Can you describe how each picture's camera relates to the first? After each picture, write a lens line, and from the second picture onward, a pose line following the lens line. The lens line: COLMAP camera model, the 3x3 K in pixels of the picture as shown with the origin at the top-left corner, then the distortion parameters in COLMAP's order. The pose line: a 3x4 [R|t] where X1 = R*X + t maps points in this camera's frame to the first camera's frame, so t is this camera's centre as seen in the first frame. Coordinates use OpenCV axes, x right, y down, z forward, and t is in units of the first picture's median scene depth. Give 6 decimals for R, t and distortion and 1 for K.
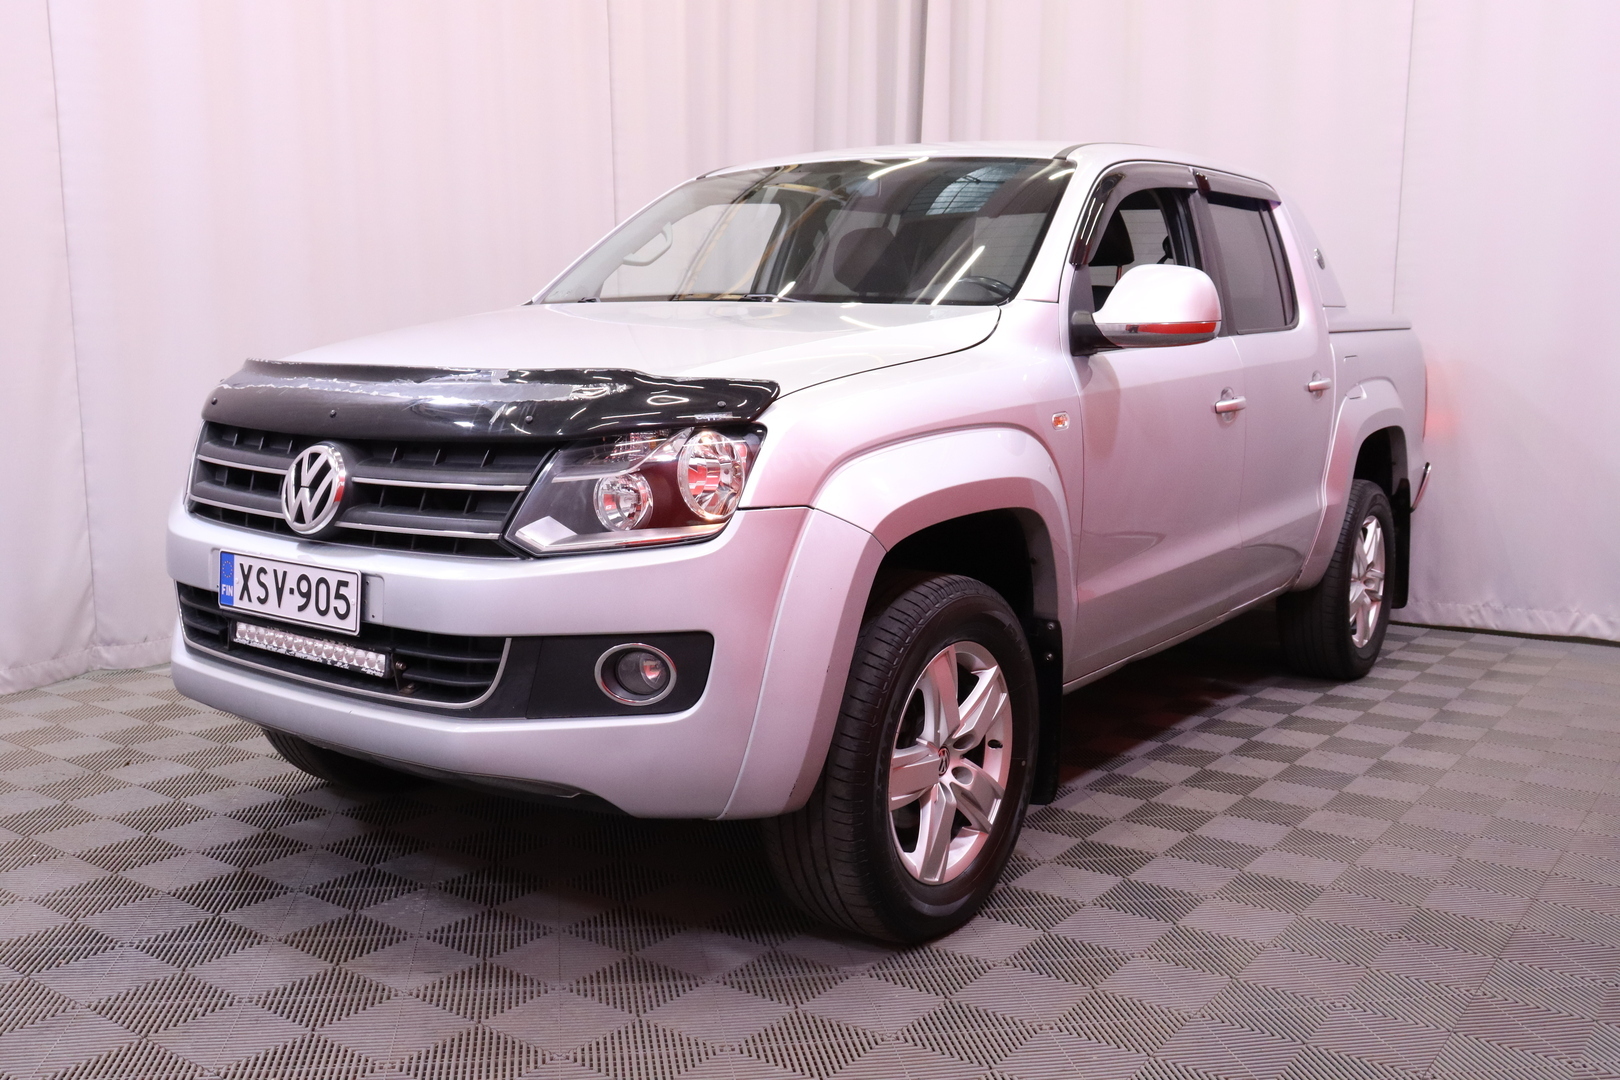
lens RADIAL K [[1491.2, 0, 810.0], [0, 1491.2, 540.0], [0, 0, 1]] dist [-0.009925, 0.000779]
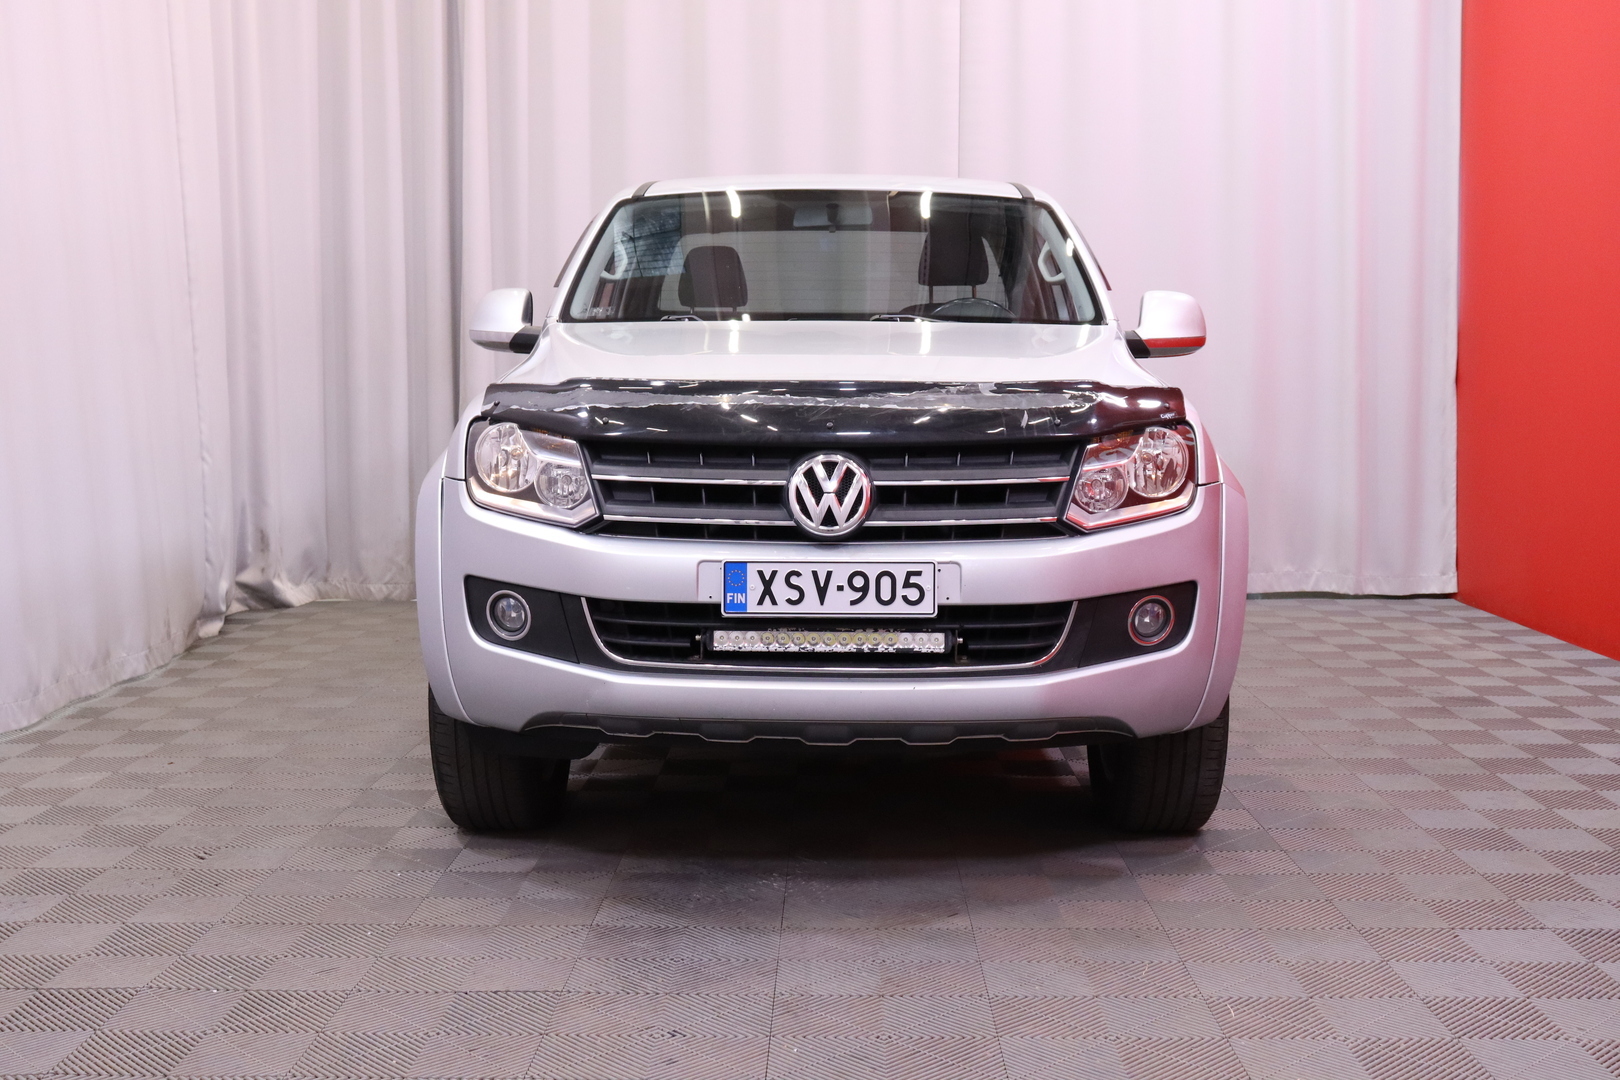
lens RADIAL K [[1854.7, 0, 810.0], [0, 1854.7, 540.0], [0, 0, 1]] dist [-0.015246, -0.017757]
pose [[0.783692, -0.068680, 0.617341, -1.215207], [0.085915, 0.996301, 0.001774, -0.005085], [-0.615179, 0.051649, 0.786694, -0.056960]]
